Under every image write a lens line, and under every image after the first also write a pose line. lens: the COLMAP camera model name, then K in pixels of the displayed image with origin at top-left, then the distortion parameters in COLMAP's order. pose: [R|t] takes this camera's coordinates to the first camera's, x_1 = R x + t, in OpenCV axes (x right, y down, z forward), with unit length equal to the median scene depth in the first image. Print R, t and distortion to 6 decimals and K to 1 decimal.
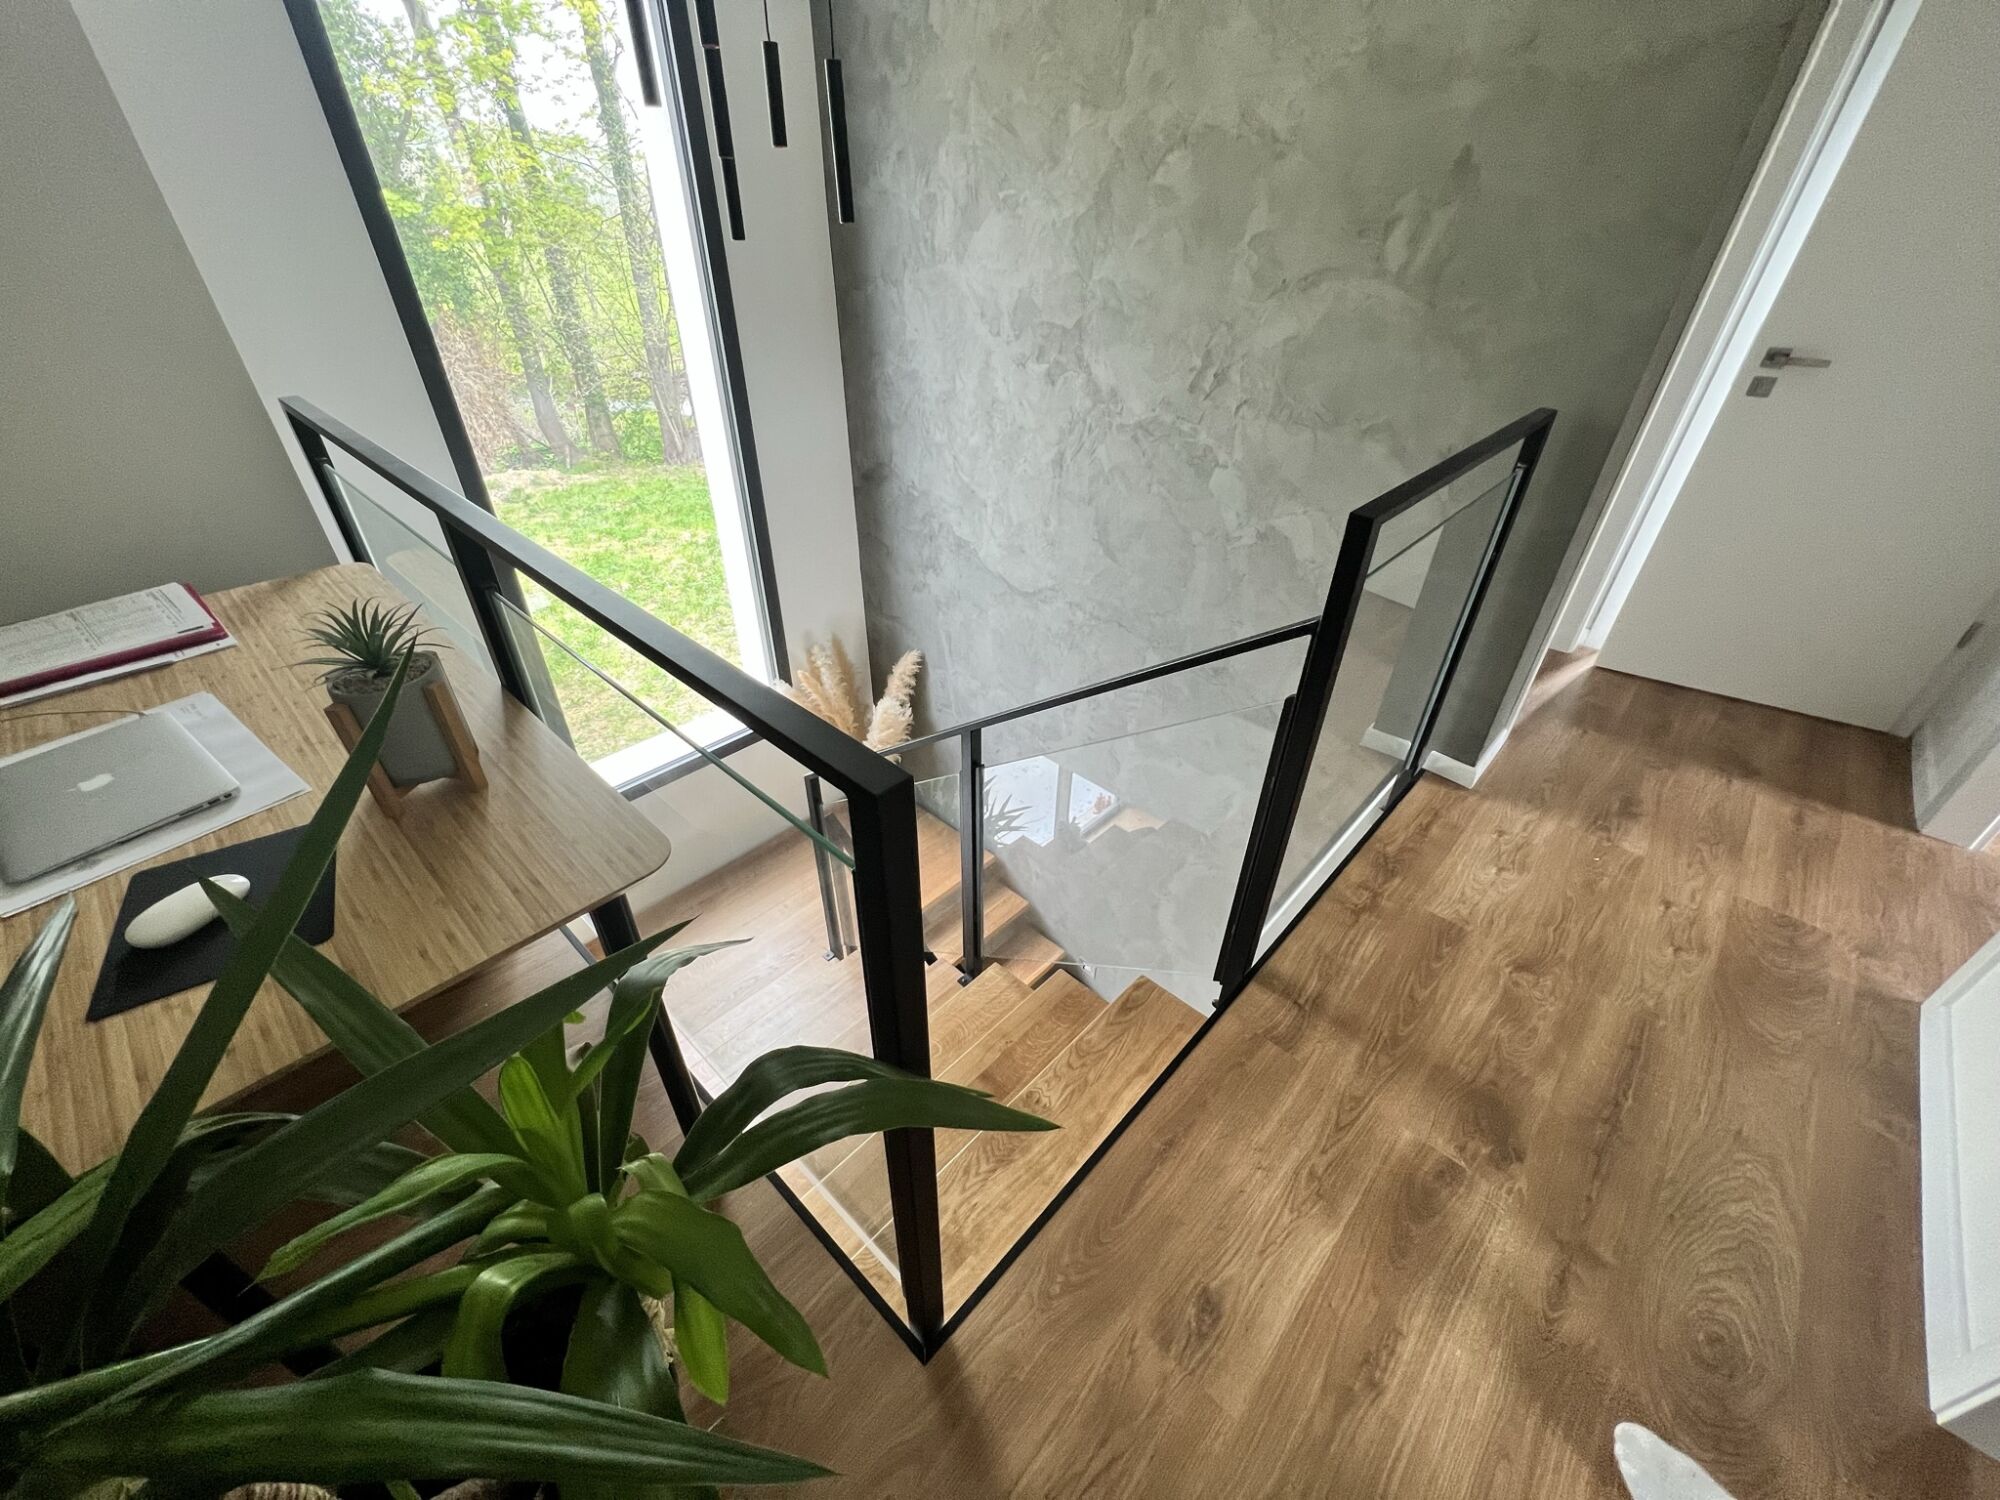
lens RADIAL K [[796.0, 0, 990.2], [0, 796.0, 749.5], [0, 0, 1]] dist [-0.004152, -0.000278]
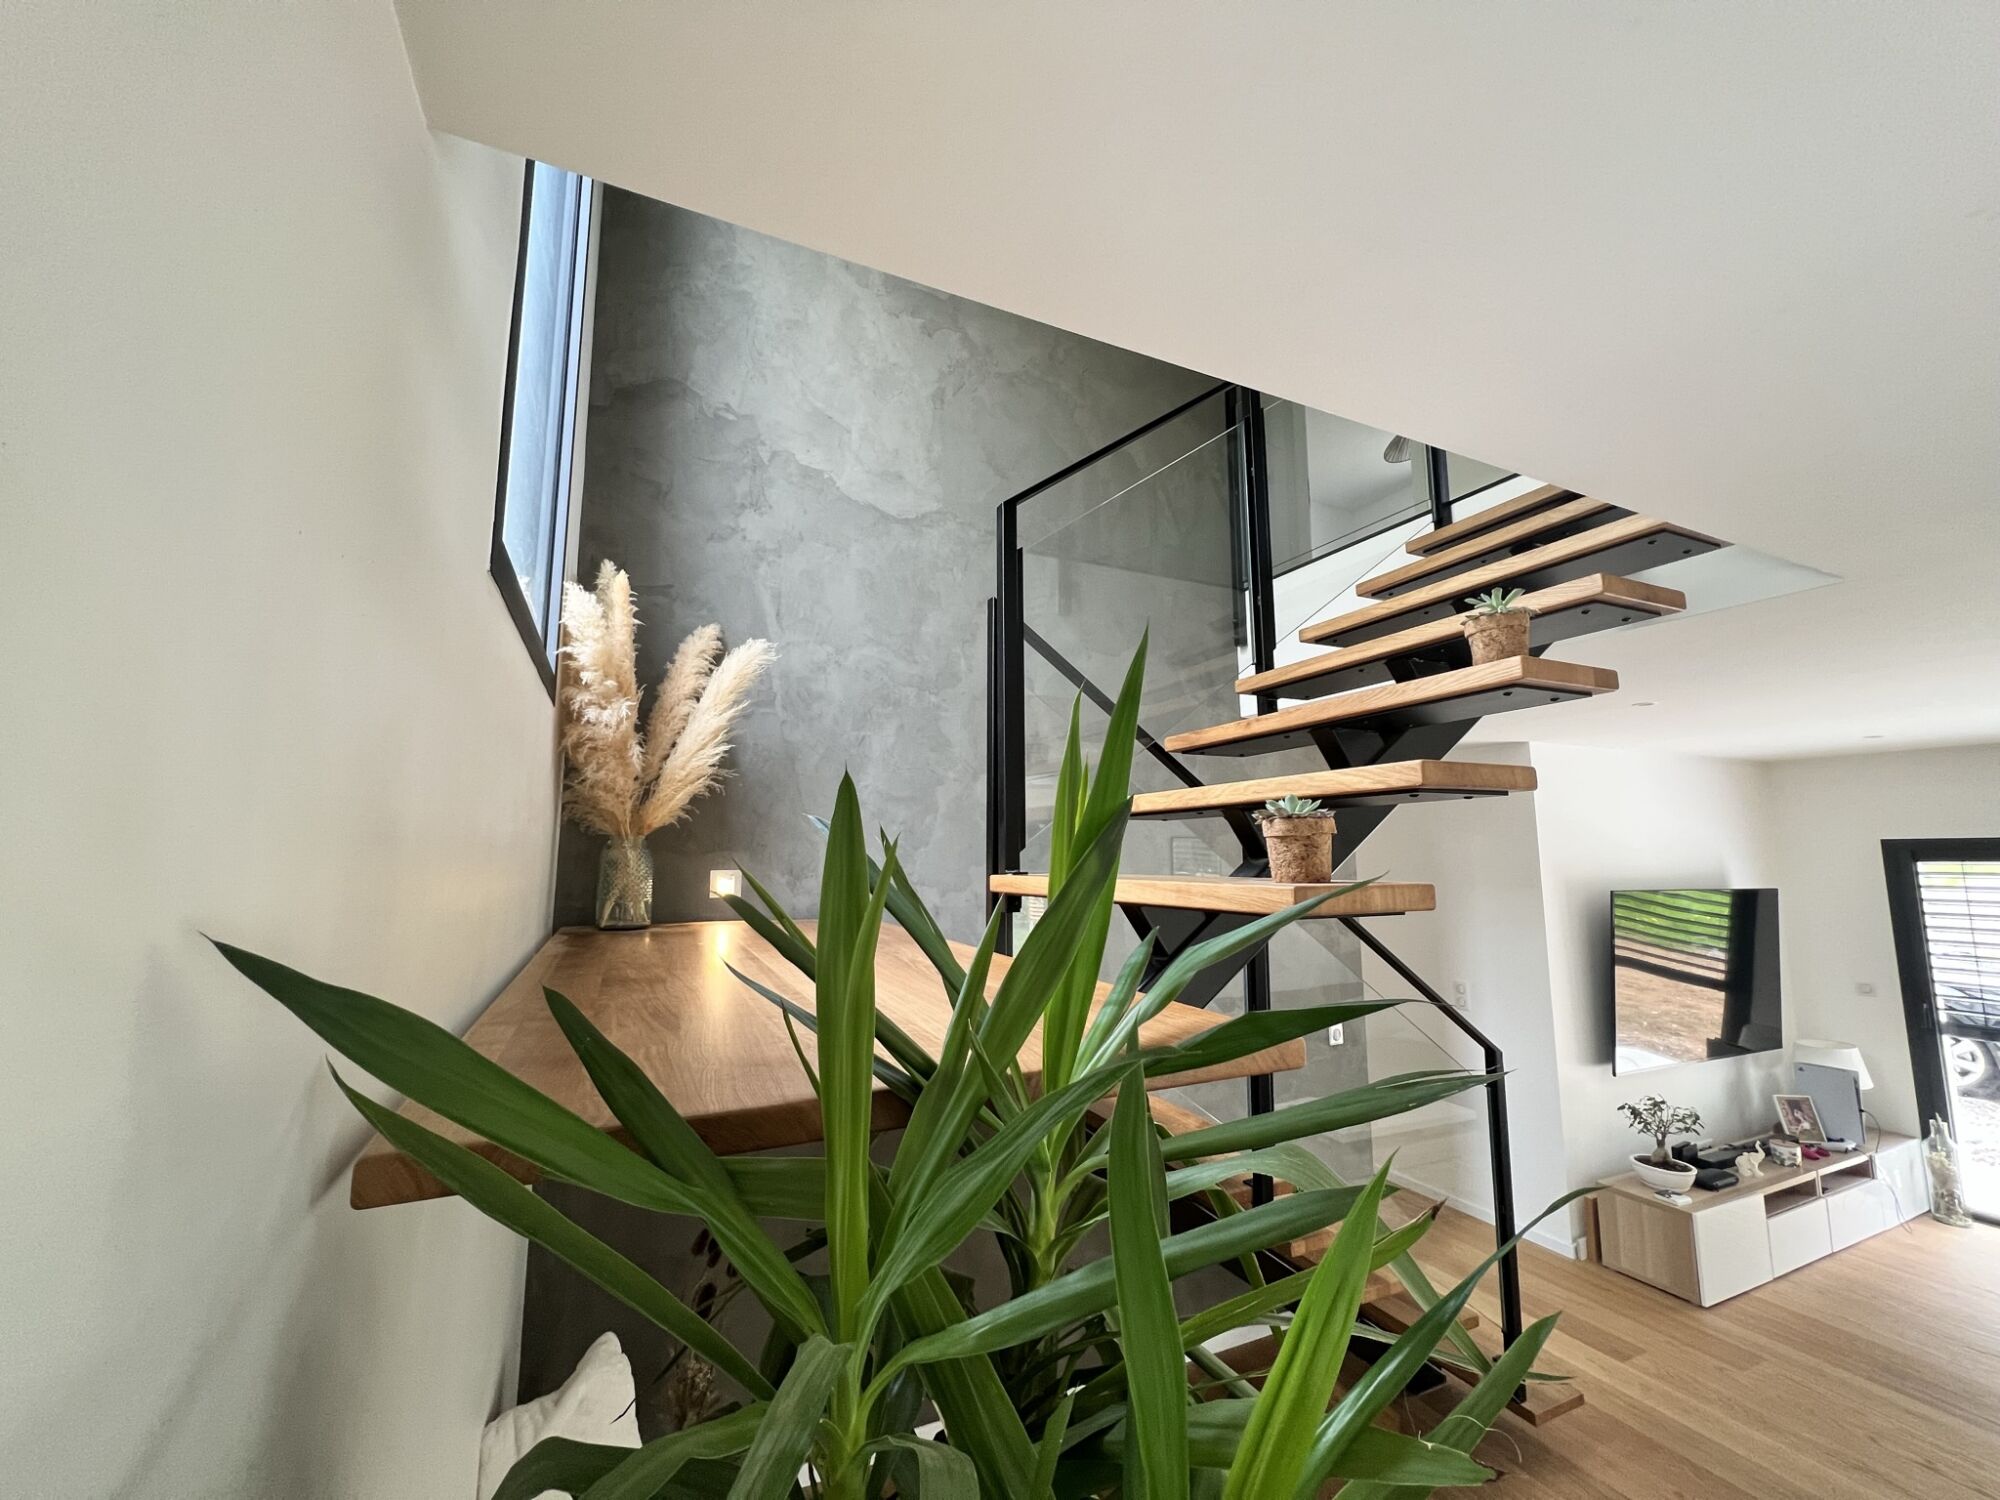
lens RADIAL K [[796.0, 0, 997.6], [0, 796.0, 747.8], [0, 0, 1]] dist [-0.004152, -0.000278]
pose [[0.374791, 0.117614, 0.919619, -0.754306], [0.526895, 0.789138, -0.315663, 0.372901], [-0.762832, 0.602850, 0.233792, 0.868447]]
